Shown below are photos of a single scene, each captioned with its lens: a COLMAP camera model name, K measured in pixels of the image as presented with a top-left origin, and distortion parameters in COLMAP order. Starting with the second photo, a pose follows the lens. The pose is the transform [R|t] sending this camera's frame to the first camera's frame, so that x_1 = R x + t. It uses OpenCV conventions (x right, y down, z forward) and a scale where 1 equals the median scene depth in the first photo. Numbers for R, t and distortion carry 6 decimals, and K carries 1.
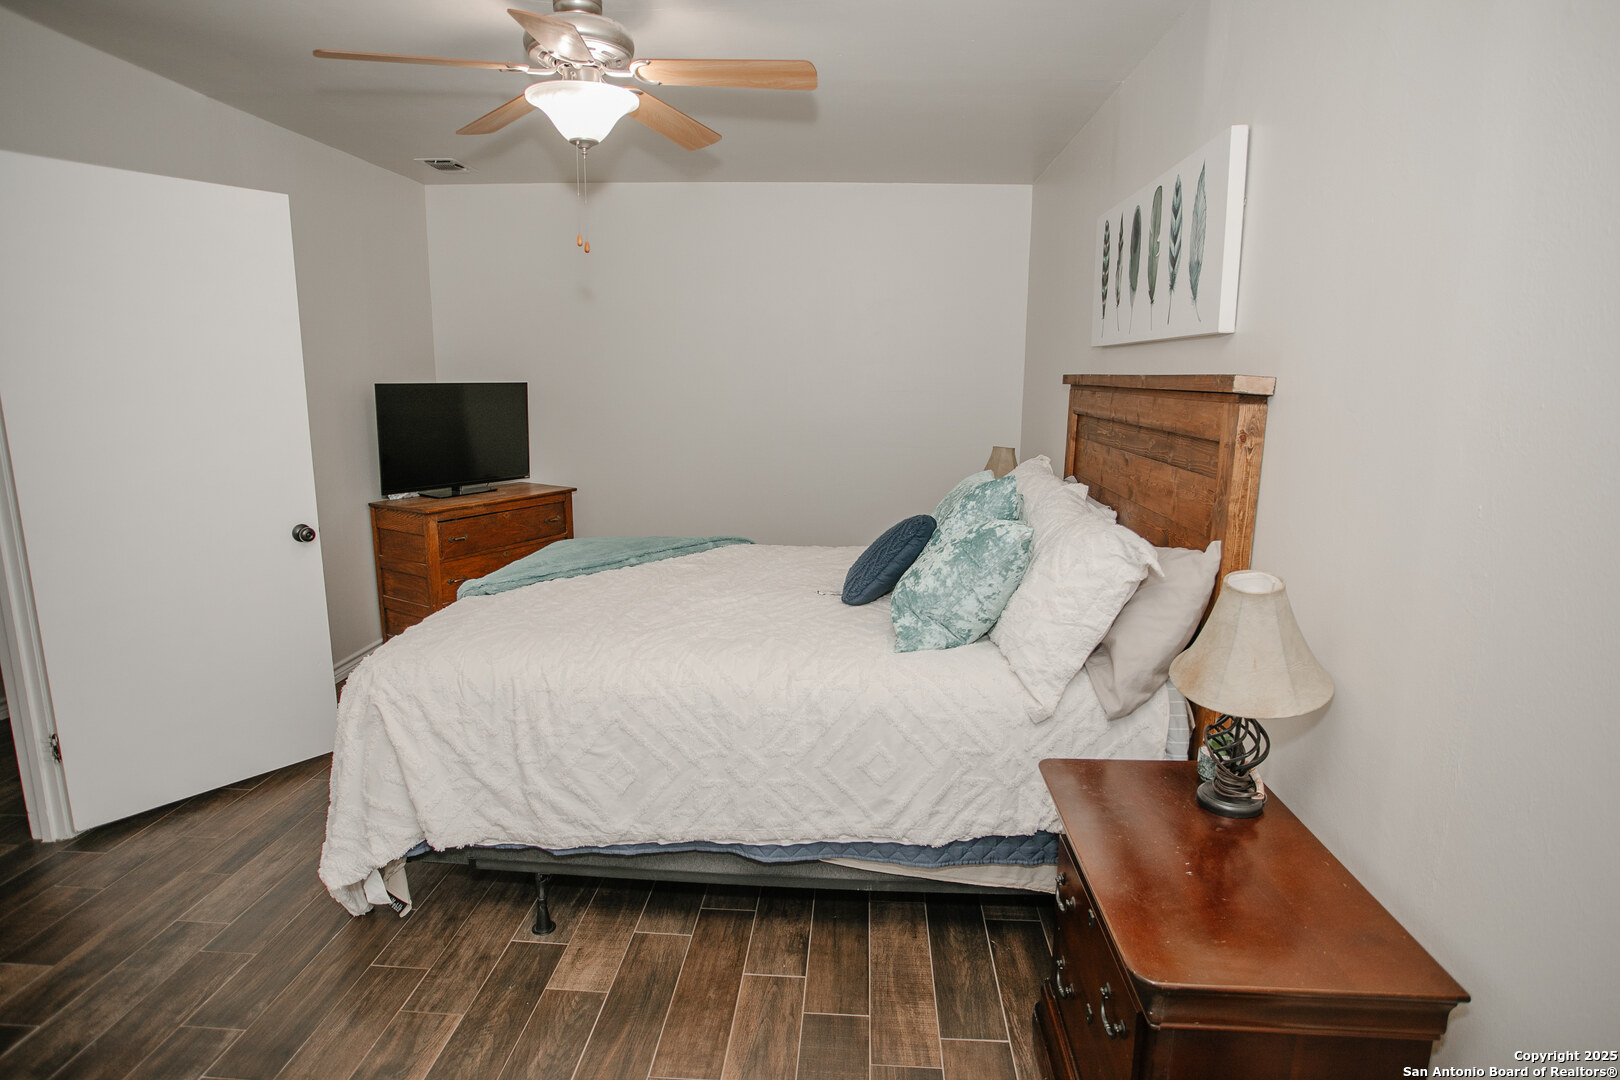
lens RADIAL K [[884.1, 0, 812.2], [0, 884.1, 545.4], [0, 0, 1]] dist [-0.048957, -0.000043]
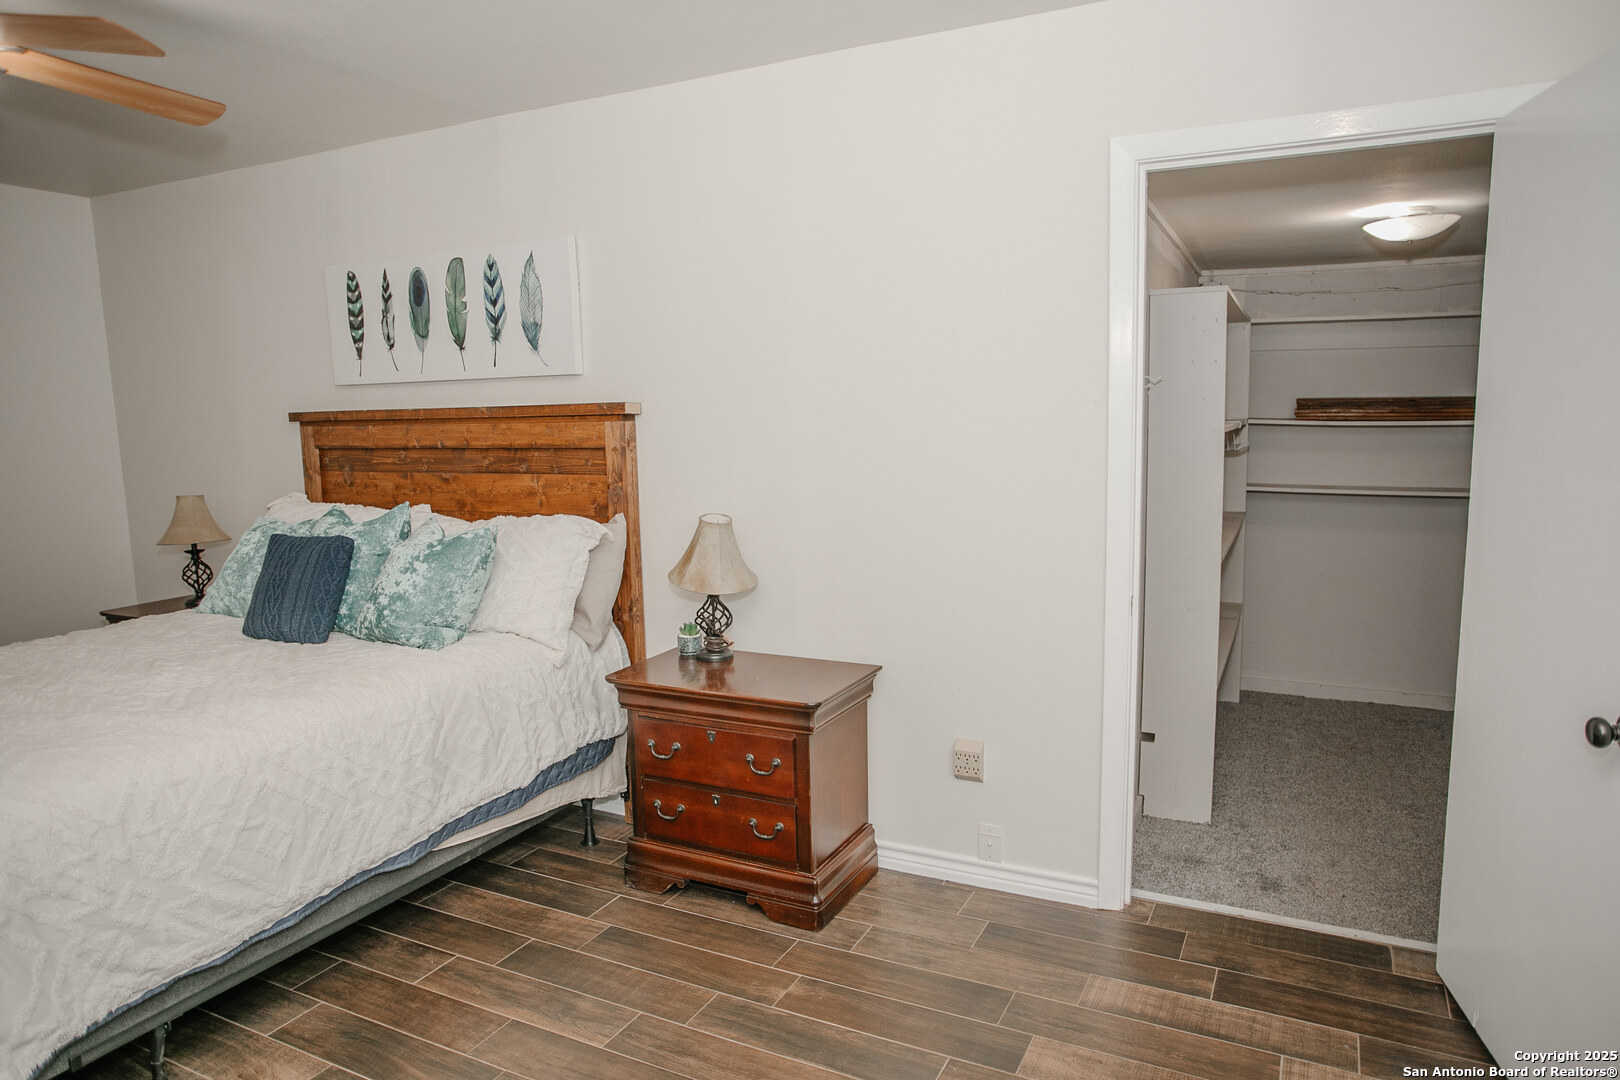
lens RADIAL K [[1016.0, 0, 814.4], [0, 1016.0, 541.5], [0, 0, 1]] dist [-0.043249, 0.003137]
pose [[0.398608, -0.141329, 0.906167, -0.905130], [0.200174, 0.977640, 0.064423, -0.003629], [-0.895010, 0.155711, 0.417986, -0.005436]]
